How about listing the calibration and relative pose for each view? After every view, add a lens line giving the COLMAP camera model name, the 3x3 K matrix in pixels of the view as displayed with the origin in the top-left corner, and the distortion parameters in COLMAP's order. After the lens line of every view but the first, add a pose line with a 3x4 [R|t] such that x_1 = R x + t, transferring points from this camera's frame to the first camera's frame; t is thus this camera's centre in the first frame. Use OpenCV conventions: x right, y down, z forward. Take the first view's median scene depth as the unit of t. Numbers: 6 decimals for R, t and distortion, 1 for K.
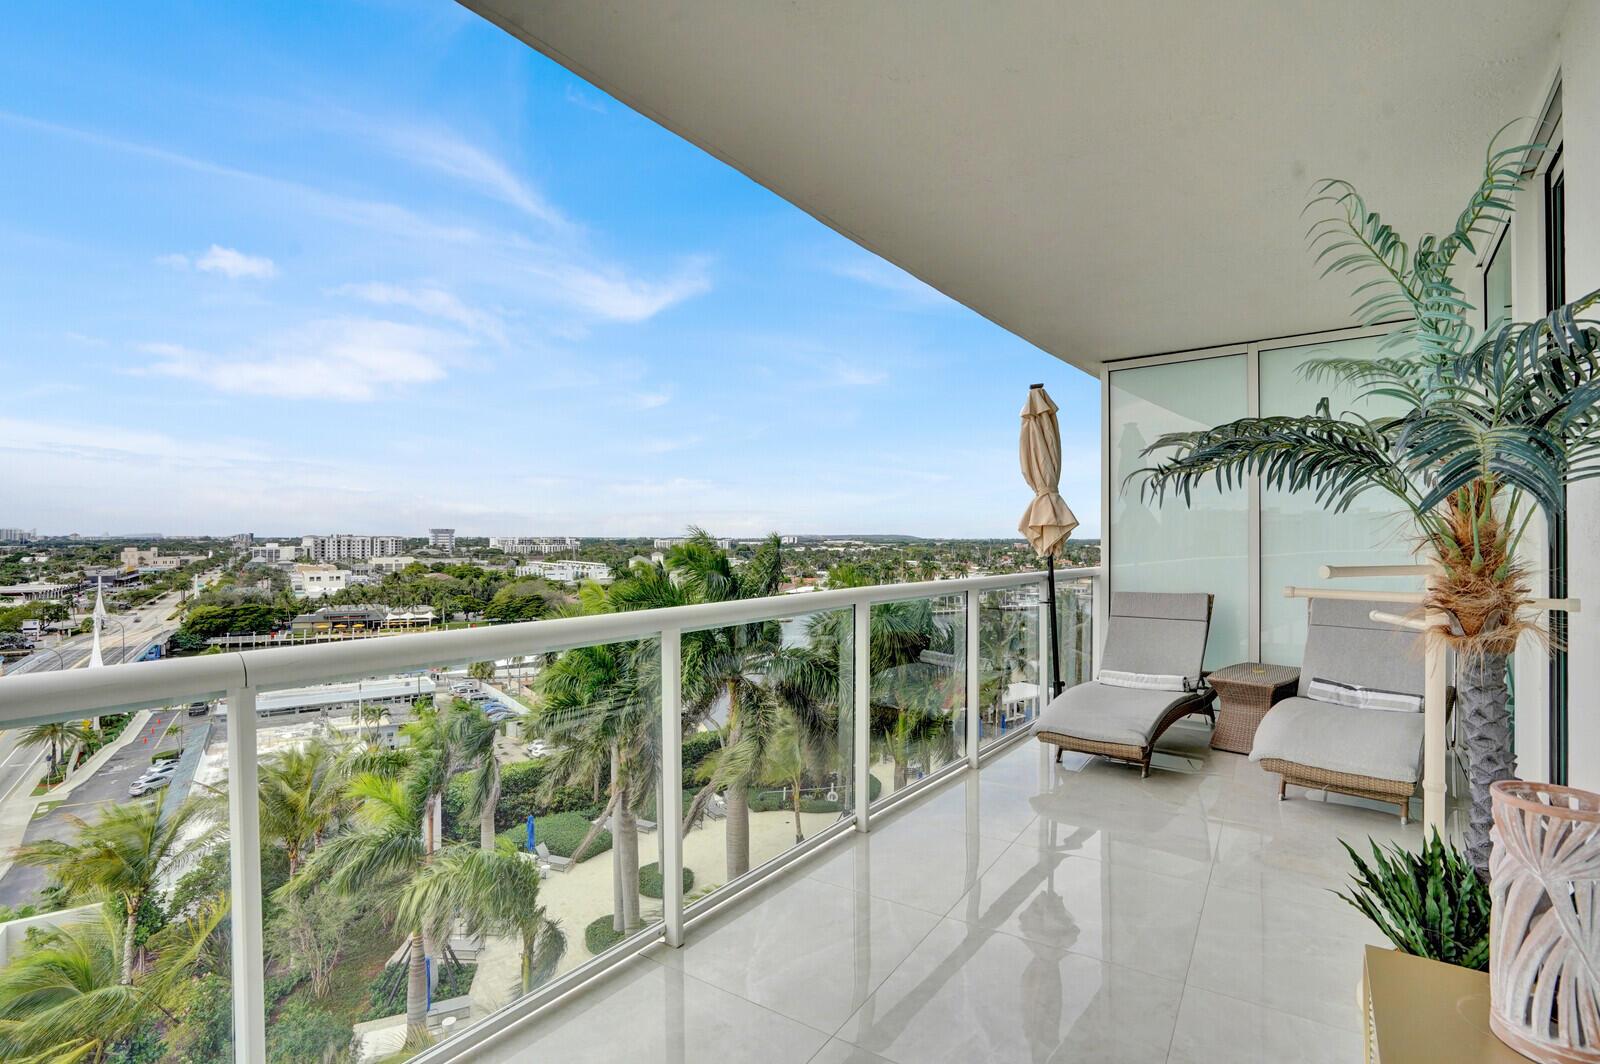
lens RADIAL K [[729.0, 0, 800.0], [0, 729.0, 532.0], [0, 0, 1]] dist [0.000436, 0.000143]
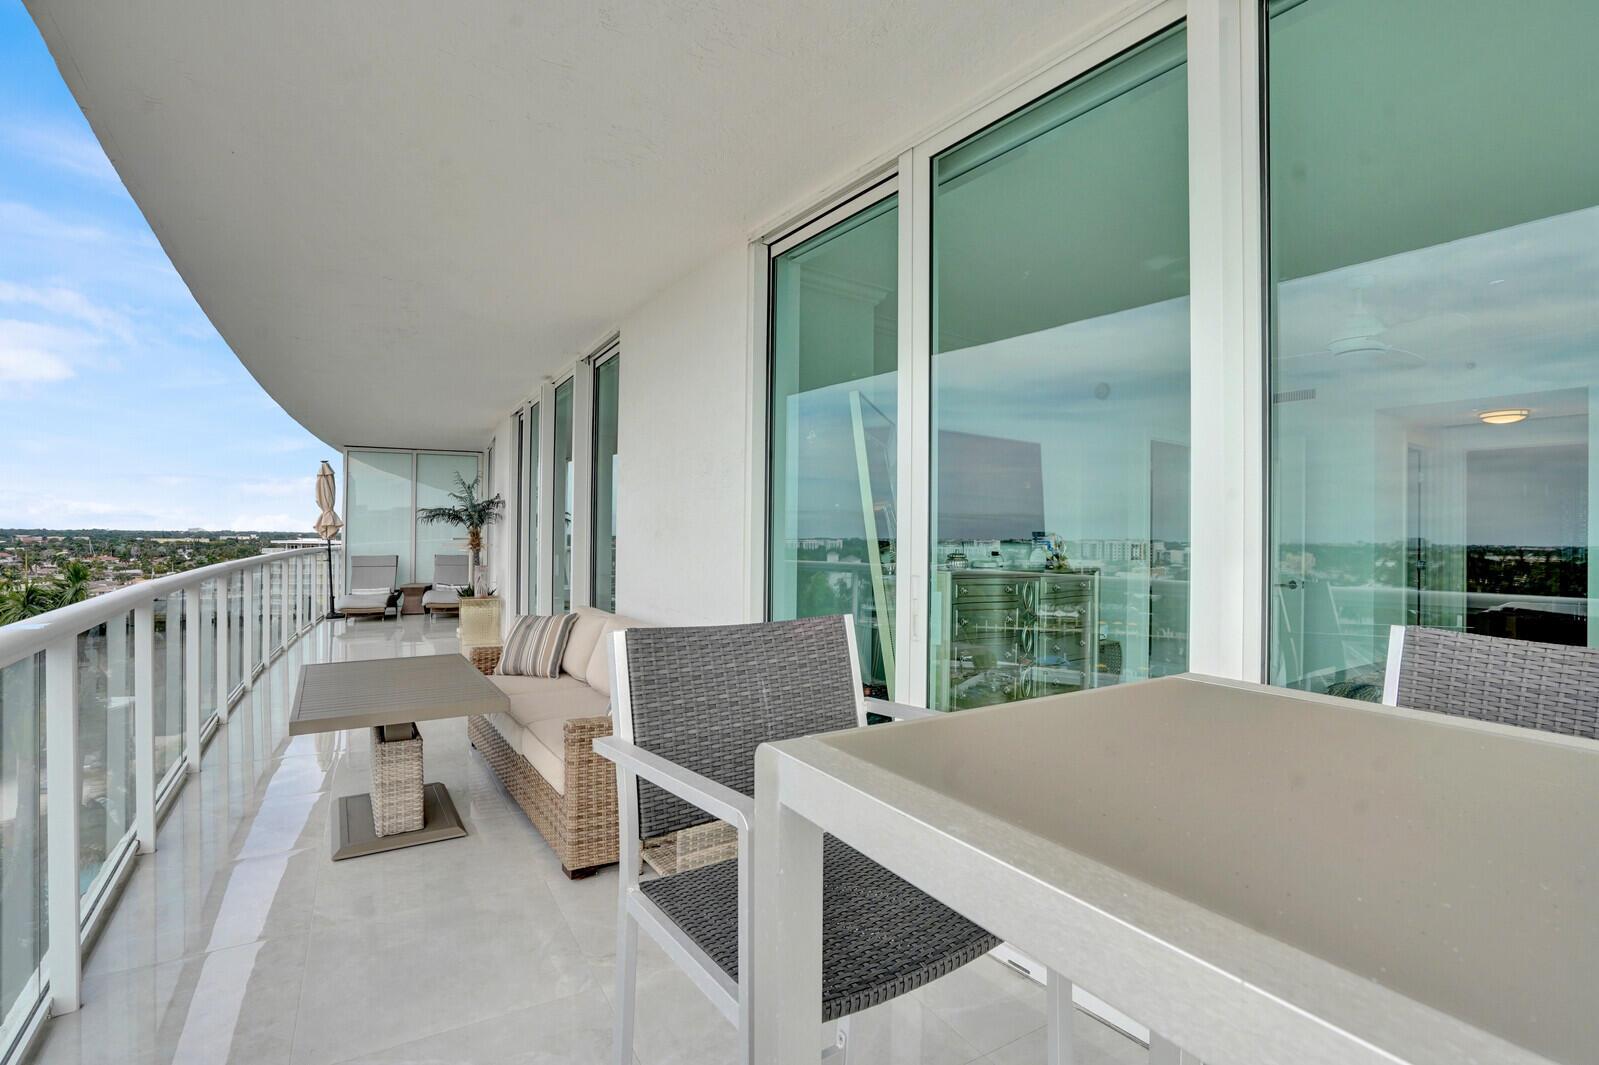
lens RADIAL K [[754.2, 0, 799.5], [0, 754.2, 532.5], [0, 0, 1]] dist [-0.023347, 0.000403]
pose [[0.443494, -0.001287, 0.896276, -1.056927], [-0.010013, 0.999929, 0.006391, -0.017842], [-0.896221, -0.011808, 0.443450, -1.273065]]
